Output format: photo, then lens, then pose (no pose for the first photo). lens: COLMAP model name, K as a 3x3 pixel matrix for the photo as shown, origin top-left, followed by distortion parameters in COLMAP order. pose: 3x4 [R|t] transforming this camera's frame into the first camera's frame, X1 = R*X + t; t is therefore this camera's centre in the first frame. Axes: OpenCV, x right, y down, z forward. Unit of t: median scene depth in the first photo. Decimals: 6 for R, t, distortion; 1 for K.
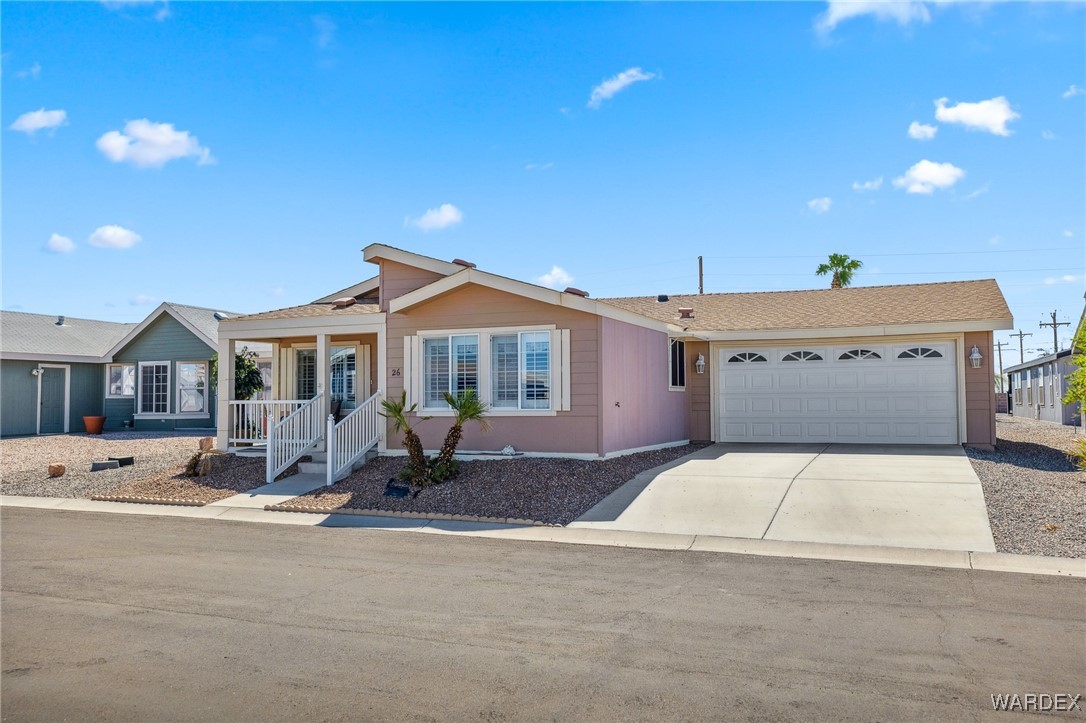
lens RADIAL K [[874.1, 0, 547.7], [0, 874.1, 366.9], [0, 0, 1]] dist [-0.002034, -0.002531]
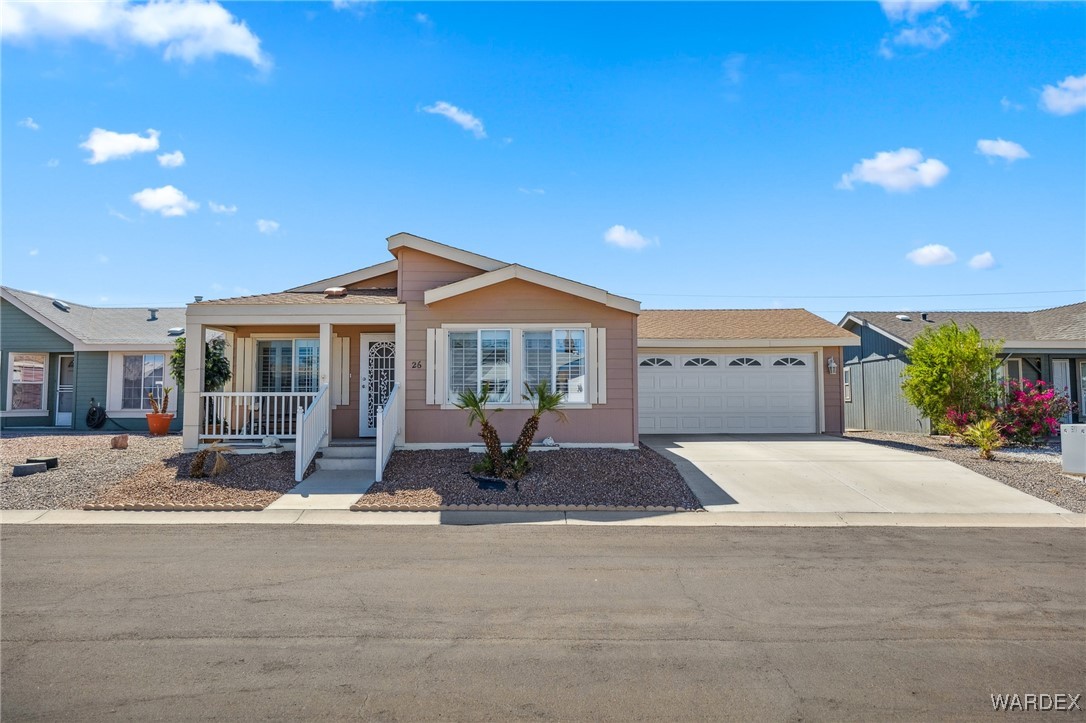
lens RADIAL K [[715.0, 0, 543.0], [0, 715.0, 361.5], [0, 0, 1]] dist [-0.000696, 0.001090]
pose [[0.922924, 0.028271, 0.383943, -0.320357], [-0.019434, 0.999450, -0.026876, 0.019507], [-0.384491, 0.017343, 0.922966, 0.181087]]
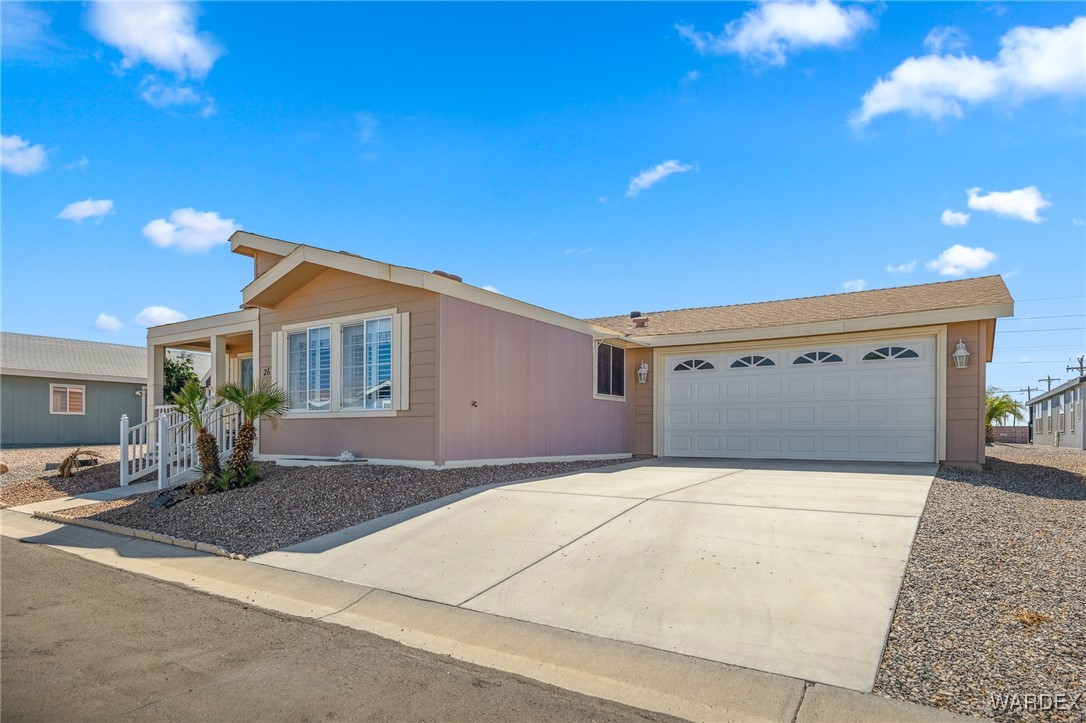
lens RADIAL K [[624.1, 0, 535.0], [0, 624.1, 412.0], [0, 0, 1]] dist [-0.049665, 0.062126]
pose [[0.981232, 0.005395, -0.192755, 0.215231], [-0.004633, 0.999980, 0.004404, 0.041081], [0.192774, -0.003429, 0.981237, 0.368073]]
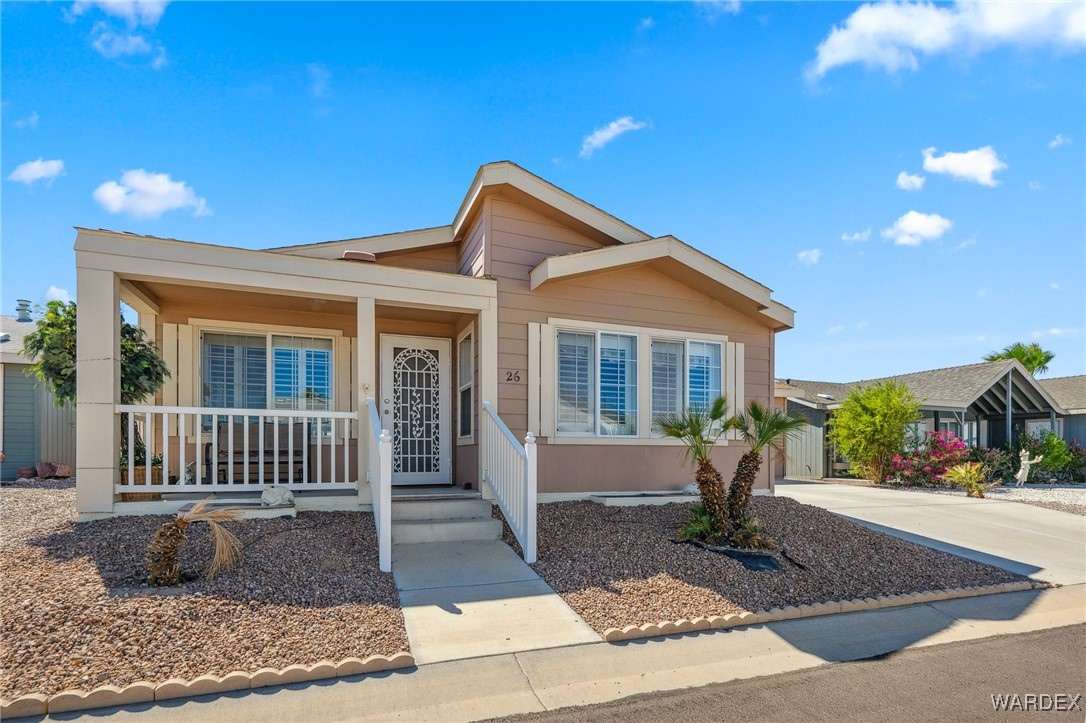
lens RADIAL K [[534.8, 0, 543.6], [0, 534.8, 459.4], [0, 0, 1]] dist [0.005993, 0.000513]
pose [[0.728331, 0.008774, 0.685169, -0.391752], [-0.035358, 0.999067, 0.024791, 0.052464], [-0.684312, -0.042282, 0.727962, 0.627706]]
